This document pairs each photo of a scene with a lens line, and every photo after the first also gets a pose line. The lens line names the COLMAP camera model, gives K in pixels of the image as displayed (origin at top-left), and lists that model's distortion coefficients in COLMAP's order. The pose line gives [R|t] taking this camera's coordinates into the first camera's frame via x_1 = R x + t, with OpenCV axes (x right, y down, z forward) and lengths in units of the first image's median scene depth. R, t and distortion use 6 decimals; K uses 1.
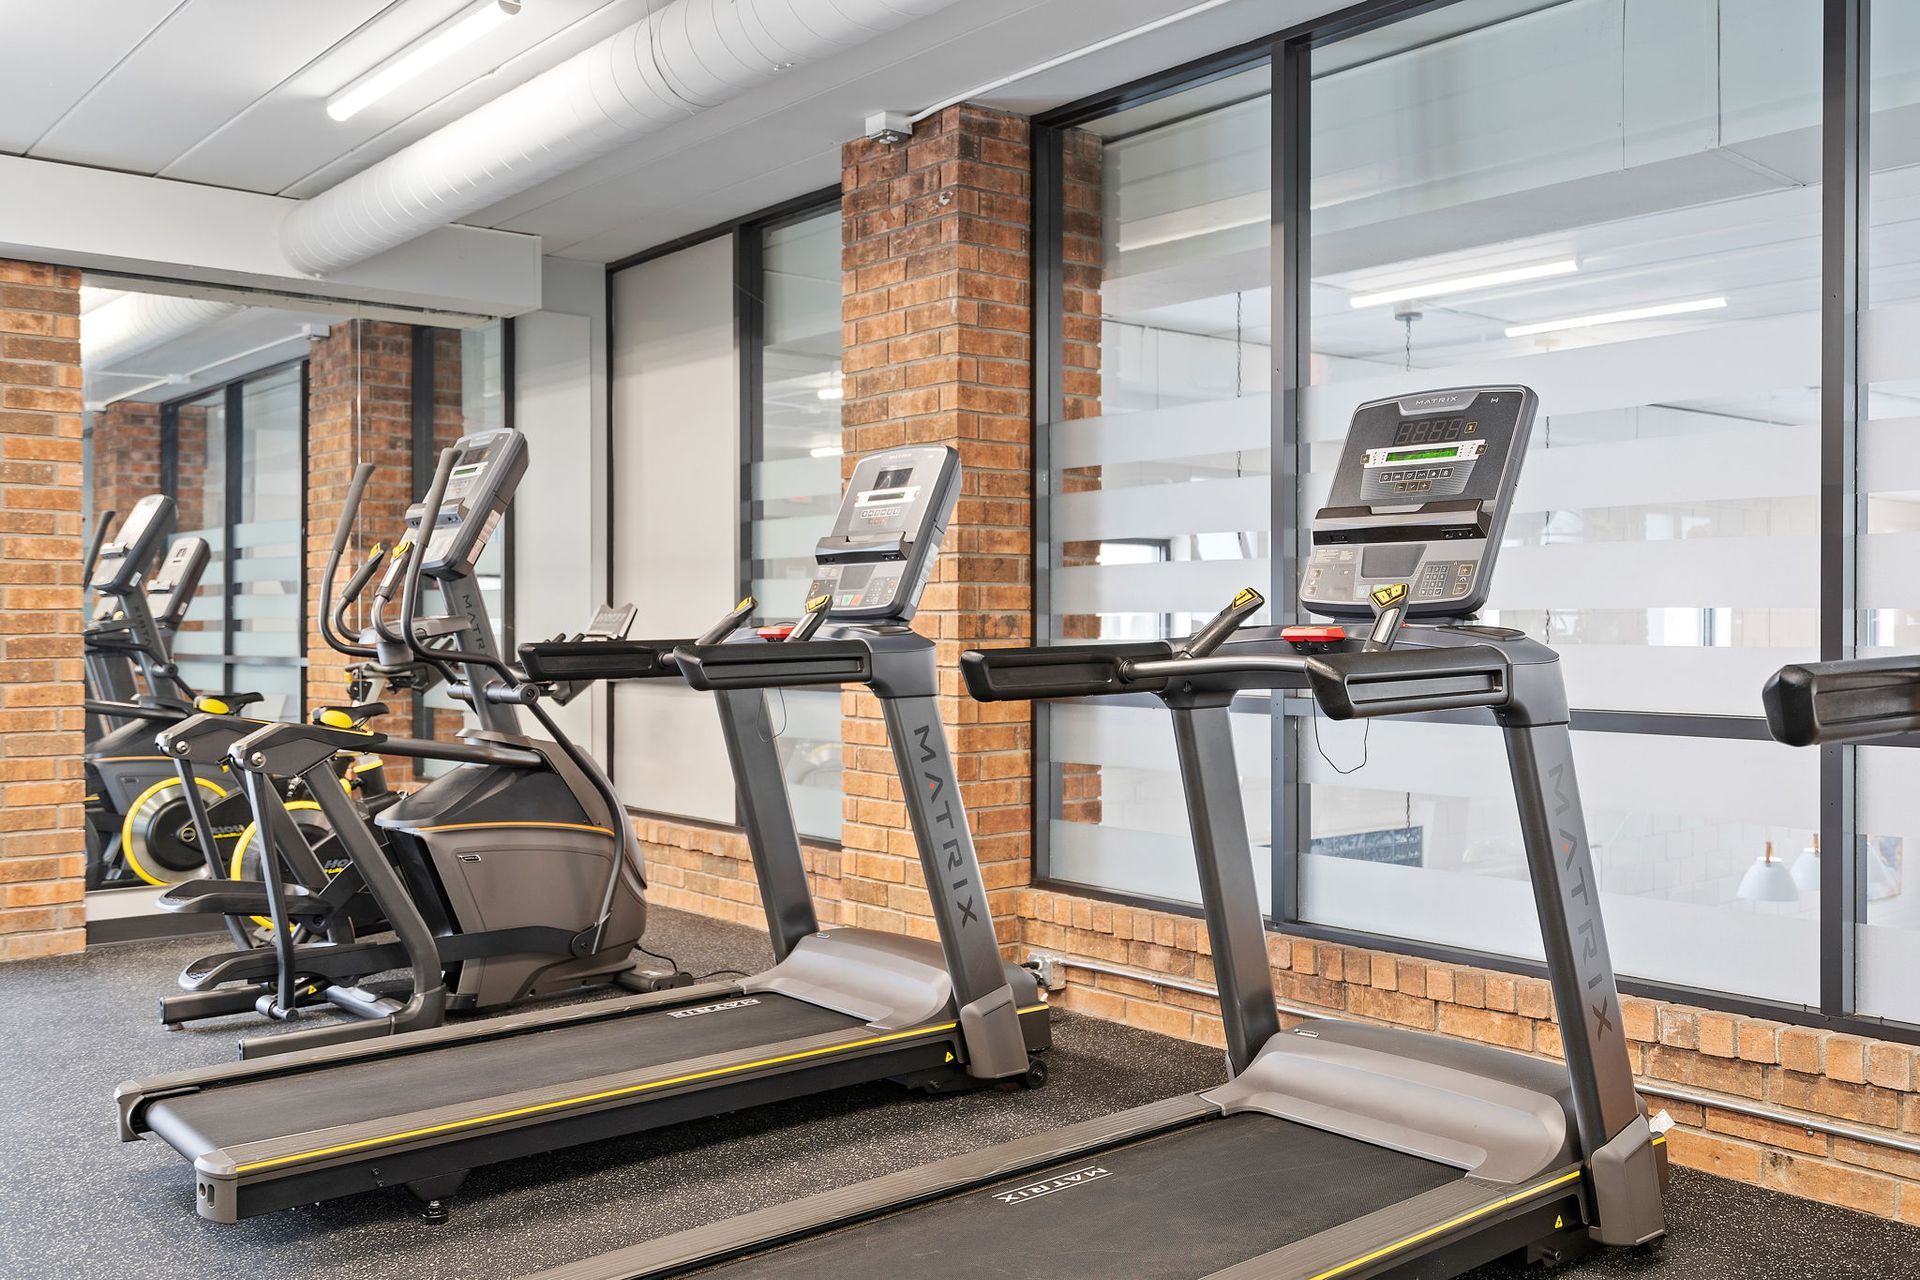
lens RADIAL K [[1724.4, 0, 960.5], [0, 1724.4, 634.8], [0, 0, 1]] dist [0.000838, -0.000067]
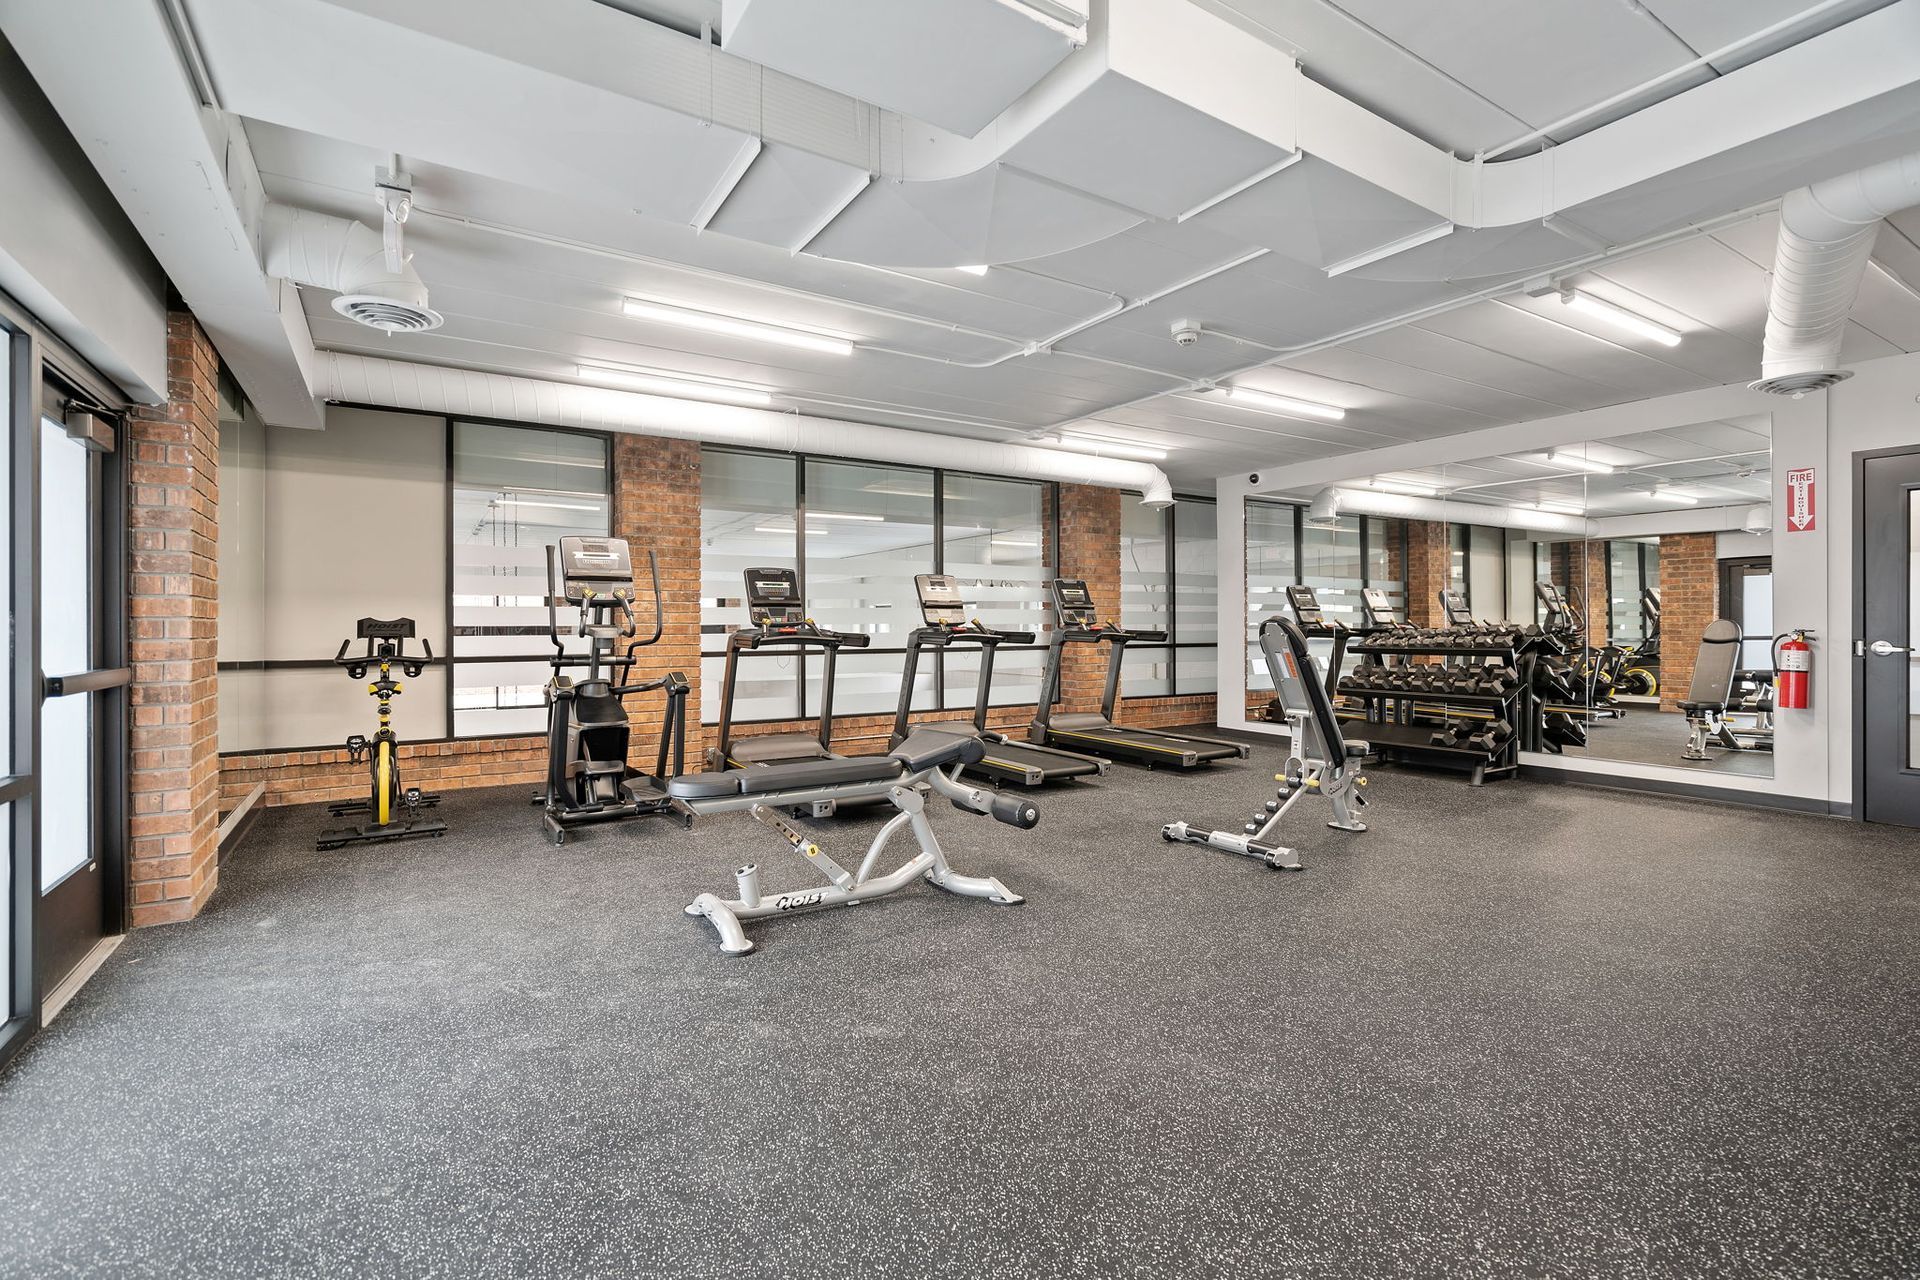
lens RADIAL K [[882.4, 0, 961.1], [0, 882.4, 630.3], [0, 0, 1]] dist [-0.003720, 0.000214]
pose [[0.135202, -0.001269, 0.990817, -1.242361], [0.017065, 0.999854, -0.001048, 0.004922], [-0.990671, 0.017050, 0.135204, 0.402292]]
